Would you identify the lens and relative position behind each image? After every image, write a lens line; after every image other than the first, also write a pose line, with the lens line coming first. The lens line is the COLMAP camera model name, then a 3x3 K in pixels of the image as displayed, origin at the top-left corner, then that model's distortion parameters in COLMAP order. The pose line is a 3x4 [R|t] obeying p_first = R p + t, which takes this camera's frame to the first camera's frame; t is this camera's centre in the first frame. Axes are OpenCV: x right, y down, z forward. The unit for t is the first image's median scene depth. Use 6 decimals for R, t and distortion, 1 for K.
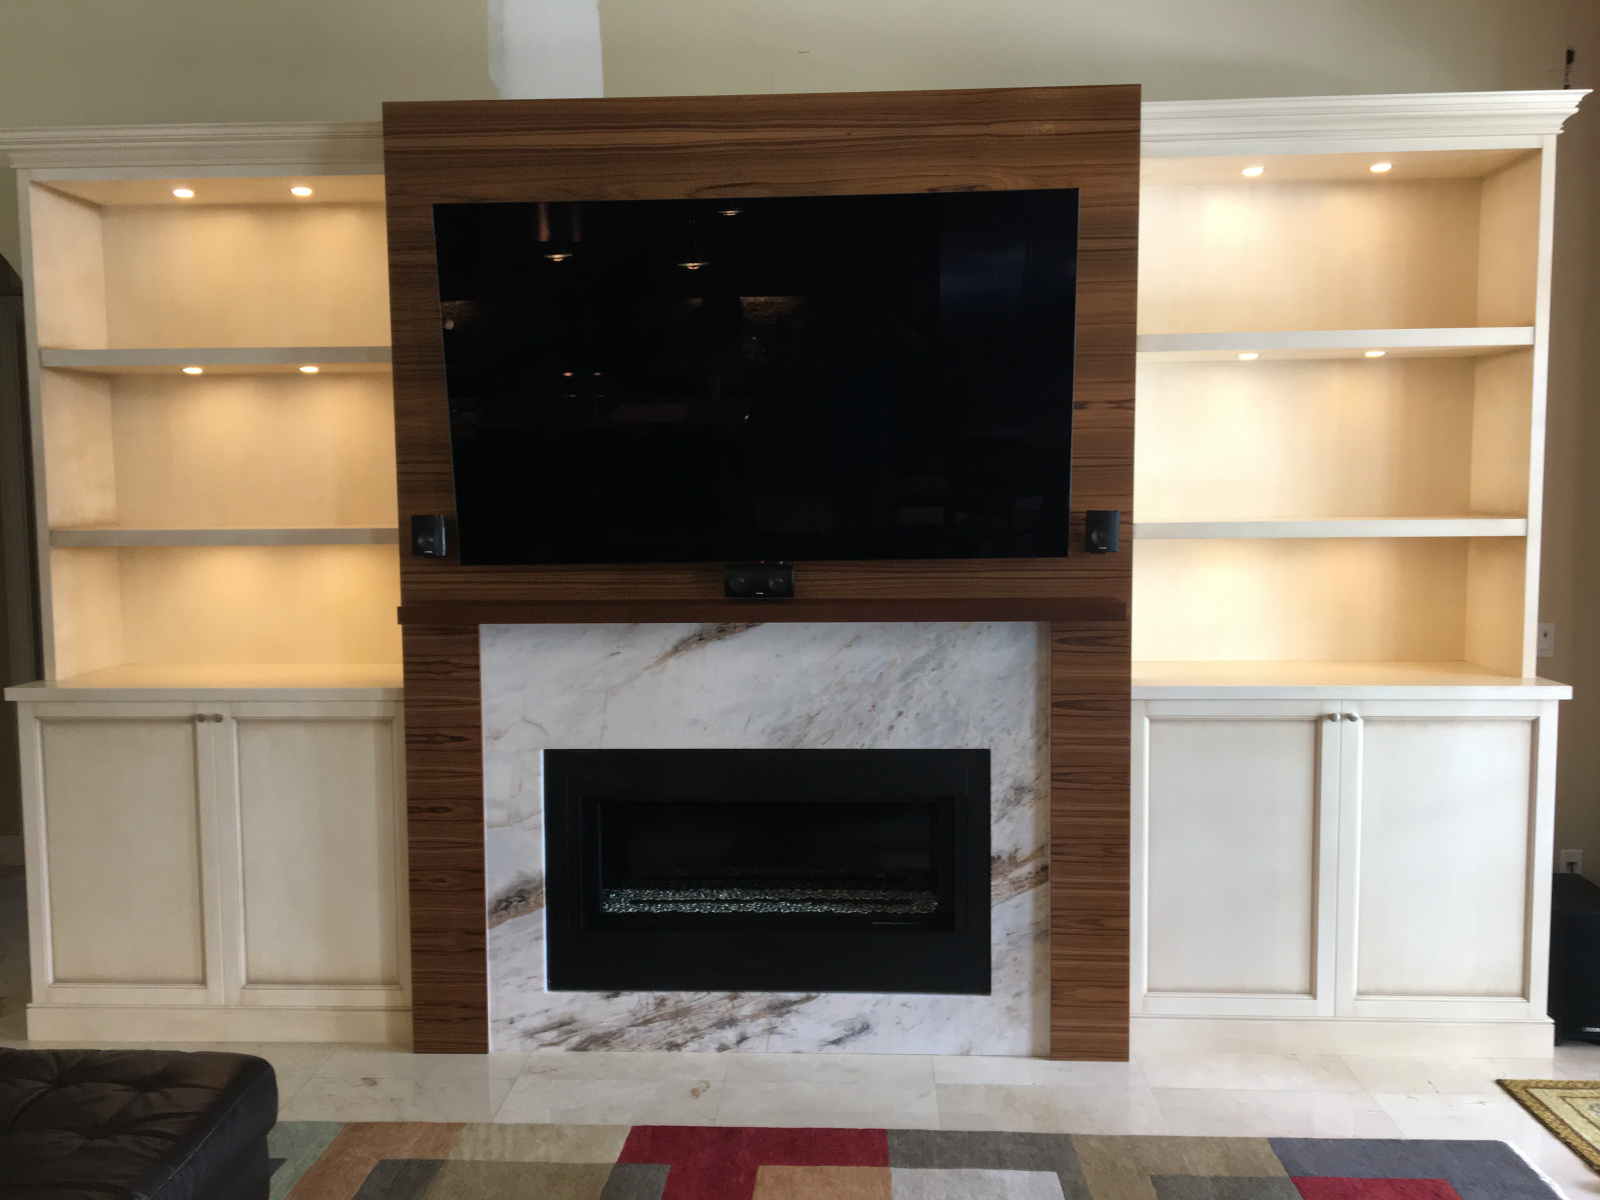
lens RADIAL K [[1347.6, 0, 781.4], [0, 1347.6, 597.9], [0, 0, 1]] dist [0.082778, -0.119984]
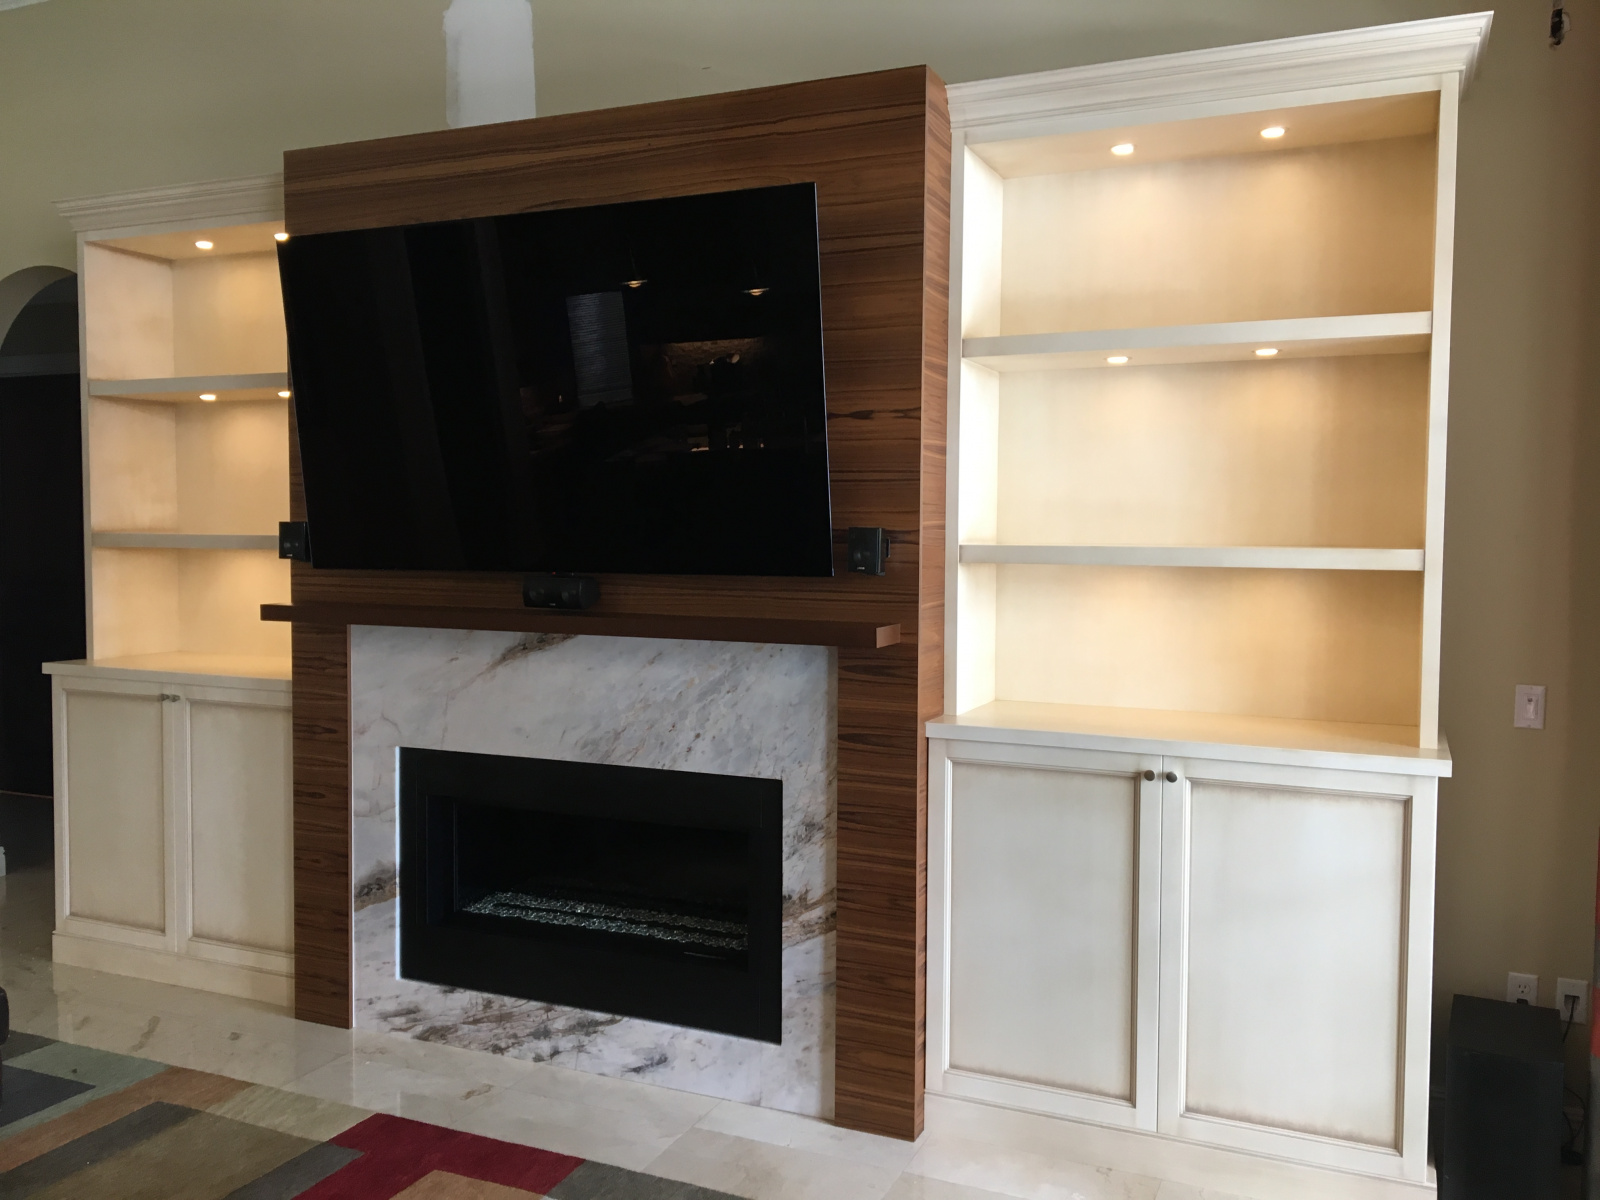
lens RADIAL K [[1347.6, 0, 784.4], [0, 1347.6, 595.8], [0, 0, 1]] dist [0.082778, -0.119984]
pose [[0.932321, 0.034830, -0.359950, 0.484616], [-0.046151, 0.998672, -0.022902, 0.005046], [0.358674, 0.037964, 0.932691, 0.117588]]
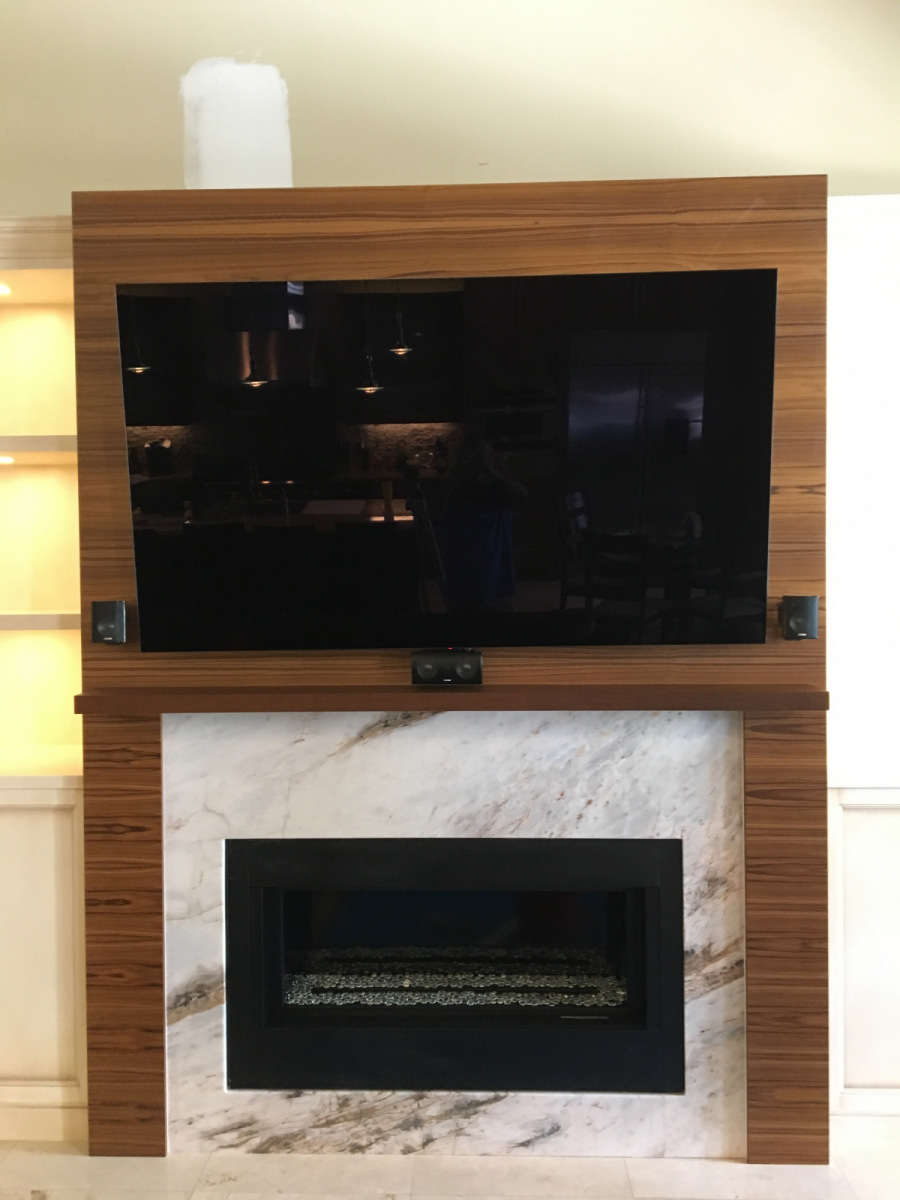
lens RADIAL K [[1010.7, 0, 440.1], [0, 1010.7, 601.8], [0, 0, 1]] dist [0.082778, -0.119984]
pose [[0.999935, -0.000754, 0.011372, -0.028718], [0.001433, 0.998209, -0.059808, -0.015668], [-0.011306, 0.059821, 0.998145, 0.251618]]
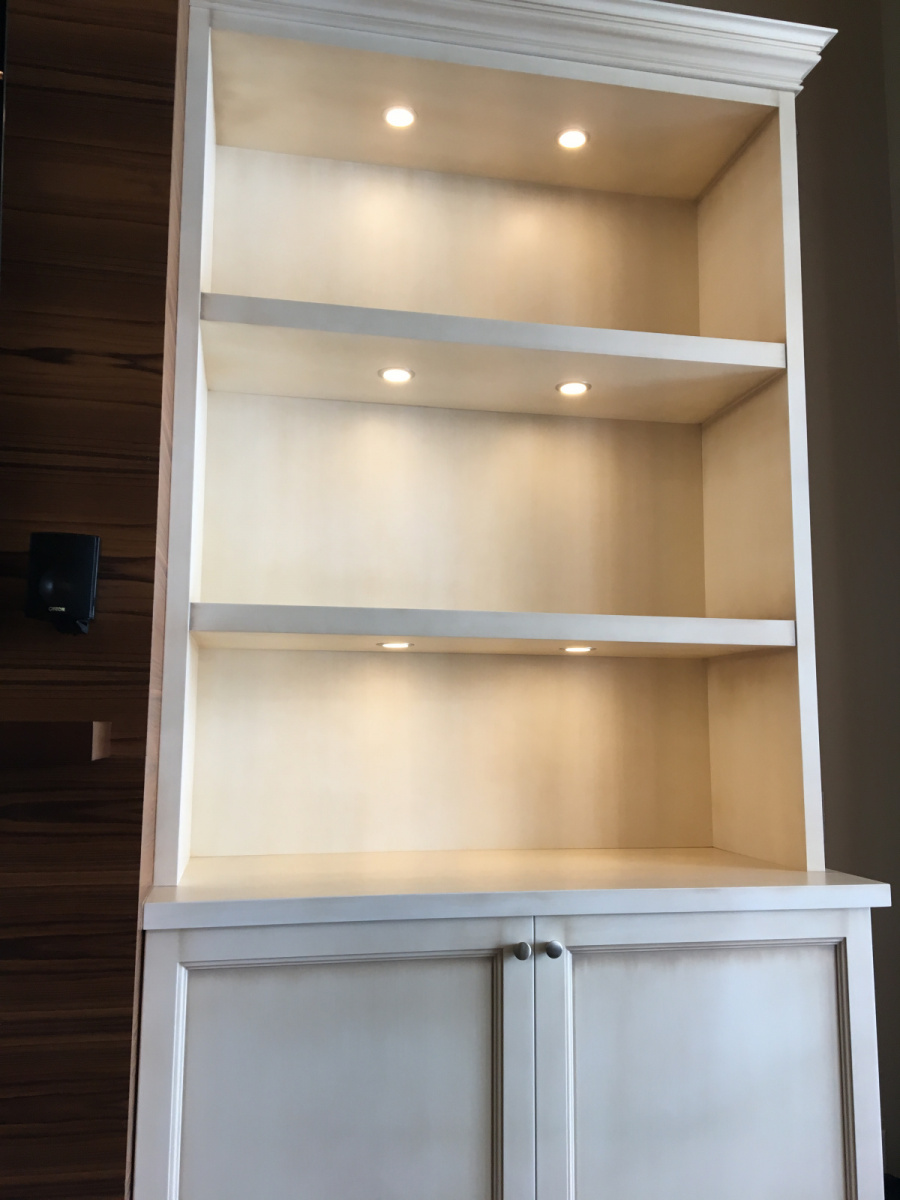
lens RADIAL K [[1010.7, 0, 456.8], [0, 1010.7, 600.6], [0, 0, 1]] dist [0.082778, -0.119984]
pose [[0.966415, 0.048045, 0.252454, 0.264080], [0.007843, 0.976396, -0.215844, 0.037345], [-0.256865, 0.210575, 0.943228, 0.576969]]
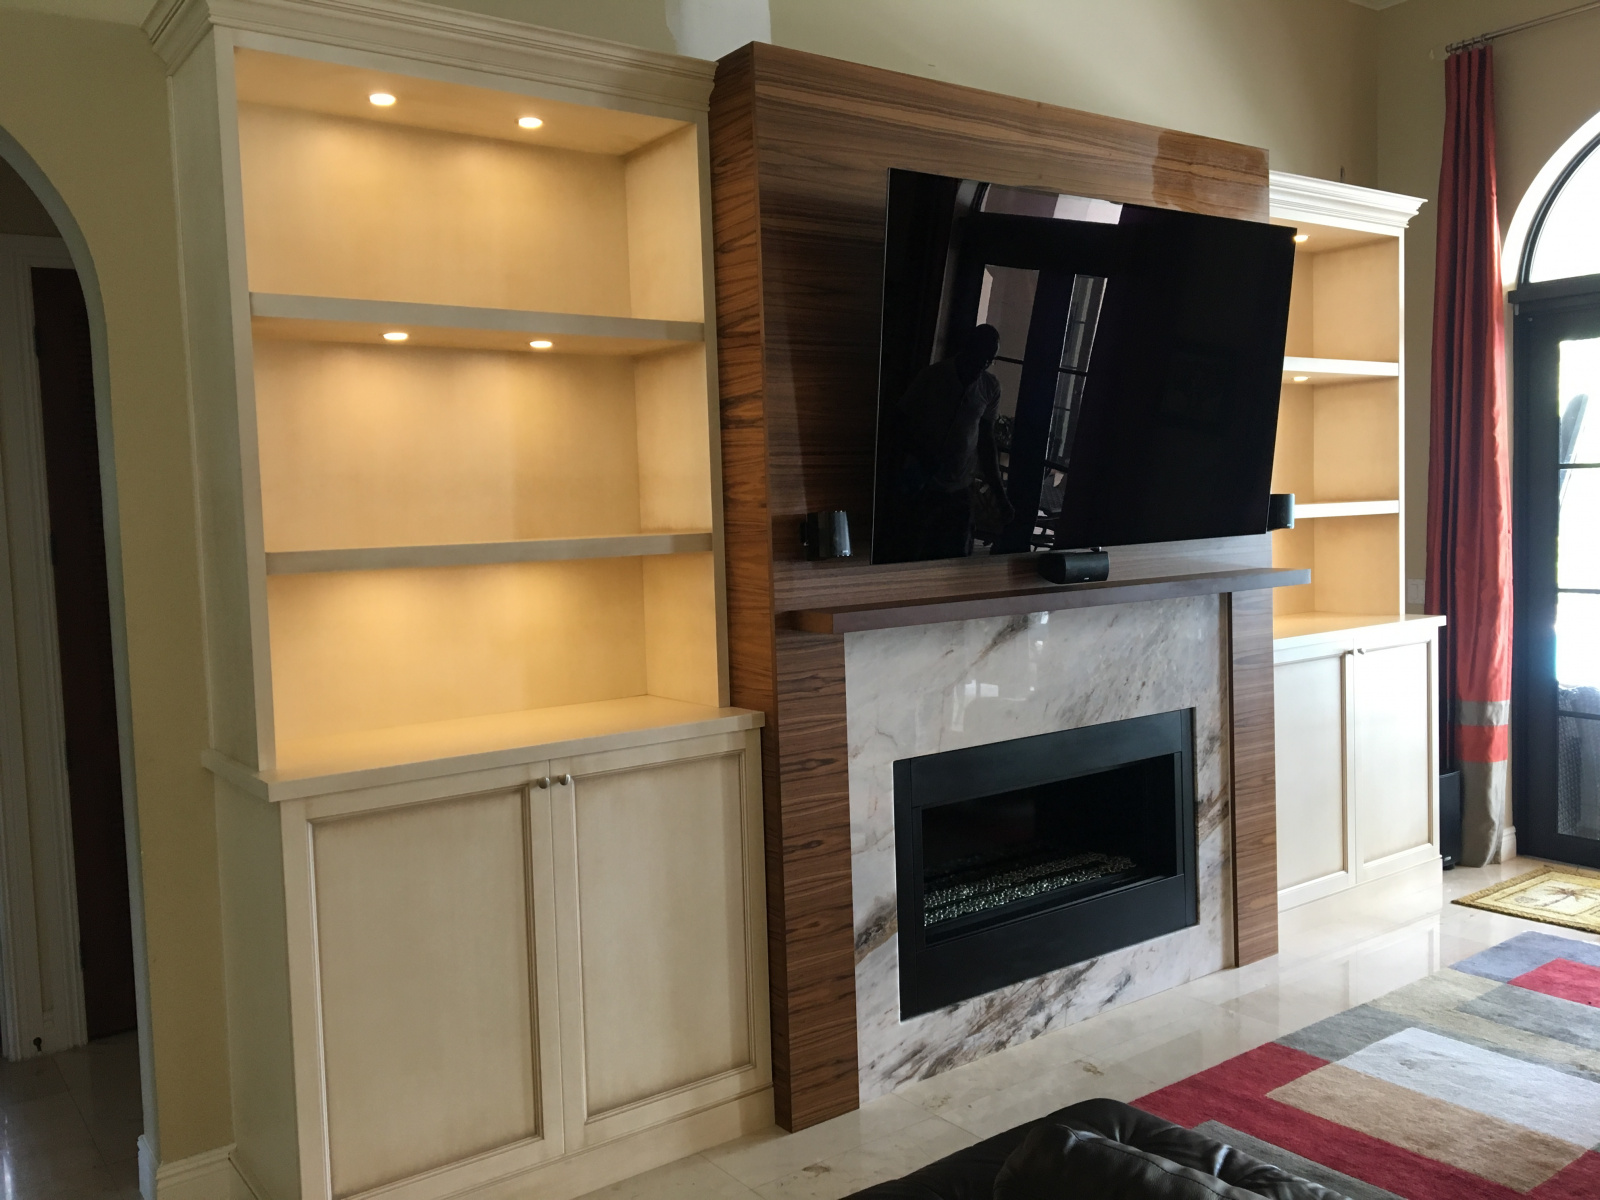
lens RADIAL K [[1347.6, 0, 797.3], [0, 1347.6, 598.9], [0, 0, 1]] dist [0.082778, -0.119984]
pose [[0.771493, -0.059744, 0.633427, -0.817210], [0.081475, 0.996662, -0.005230, -0.000485], [-0.631000, 0.055643, 0.773785, 0.316326]]
